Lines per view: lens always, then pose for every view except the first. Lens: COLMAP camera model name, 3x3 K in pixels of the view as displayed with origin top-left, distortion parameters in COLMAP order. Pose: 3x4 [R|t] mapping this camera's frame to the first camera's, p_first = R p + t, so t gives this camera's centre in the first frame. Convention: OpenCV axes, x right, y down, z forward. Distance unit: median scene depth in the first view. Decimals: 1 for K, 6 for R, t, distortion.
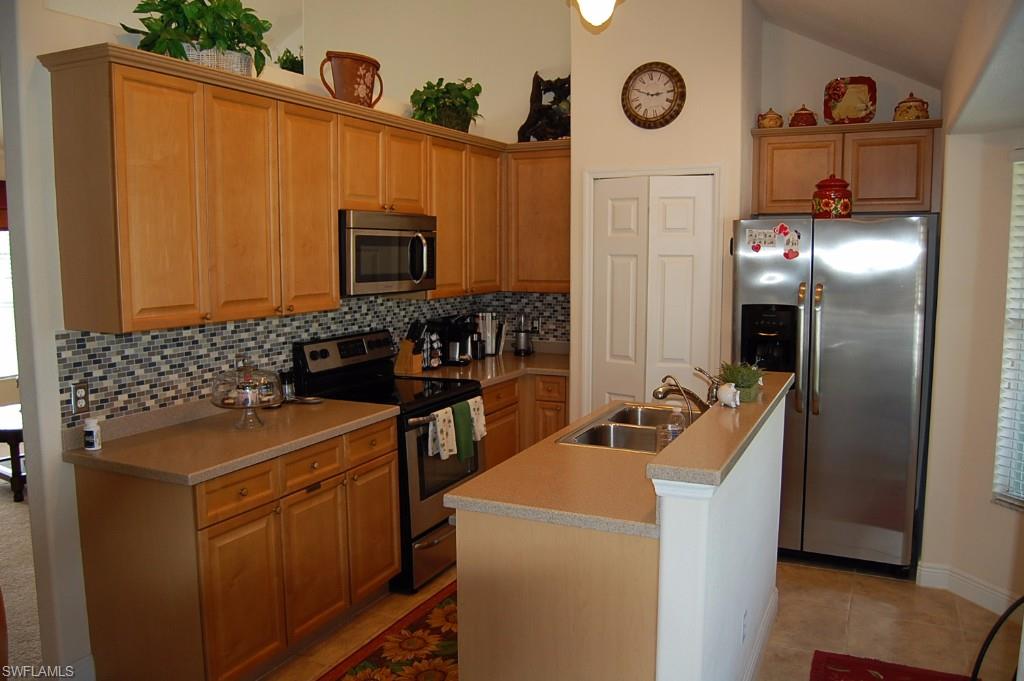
lens RADIAL K [[793.4, 0, 507.1], [0, 793.4, 346.5], [0, 0, 1]] dist [-0.091681, 0.036737]
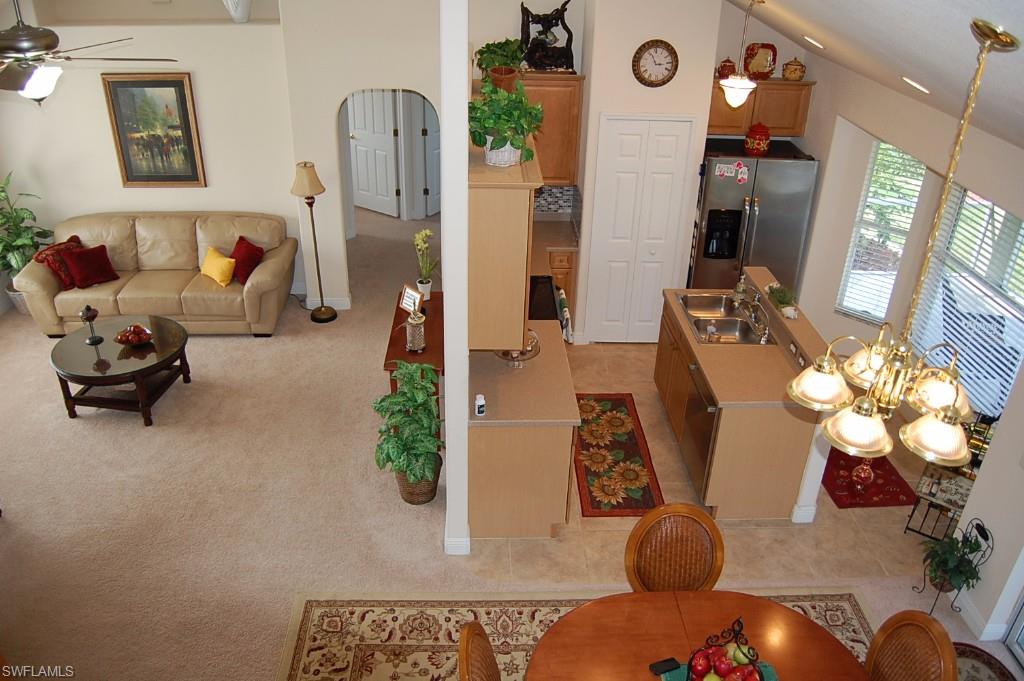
lens RADIAL K [[793.4, 0, 507.0], [0, 793.4, 339.9], [0, 0, 1]] dist [-0.091681, 0.036737]
pose [[0.886251, -0.200631, 0.417500, -0.746469], [0.032038, 0.925721, 0.376849, -0.403004], [-0.462095, -0.320607, 0.826849, -0.204573]]
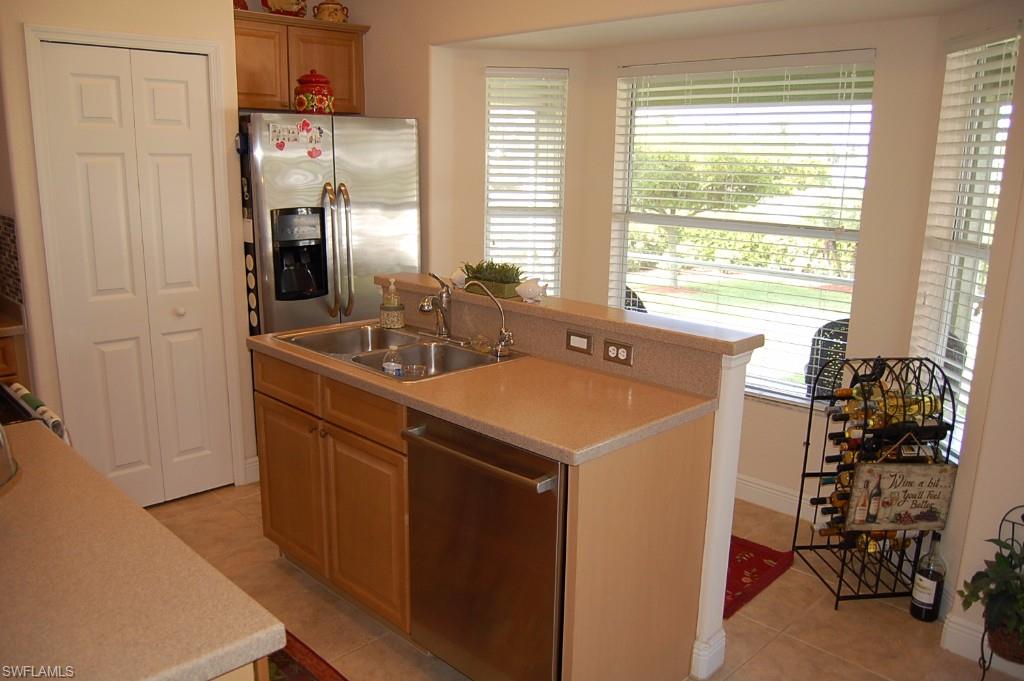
lens RADIAL K [[793.4, 0, 503.0], [0, 793.4, 340.9], [0, 0, 1]] dist [-0.091681, 0.036737]
pose [[0.343496, -0.204383, 0.916645, -0.440324], [0.091748, 0.978667, 0.183831, -0.044484], [-0.934662, 0.020956, 0.354920, 0.414709]]
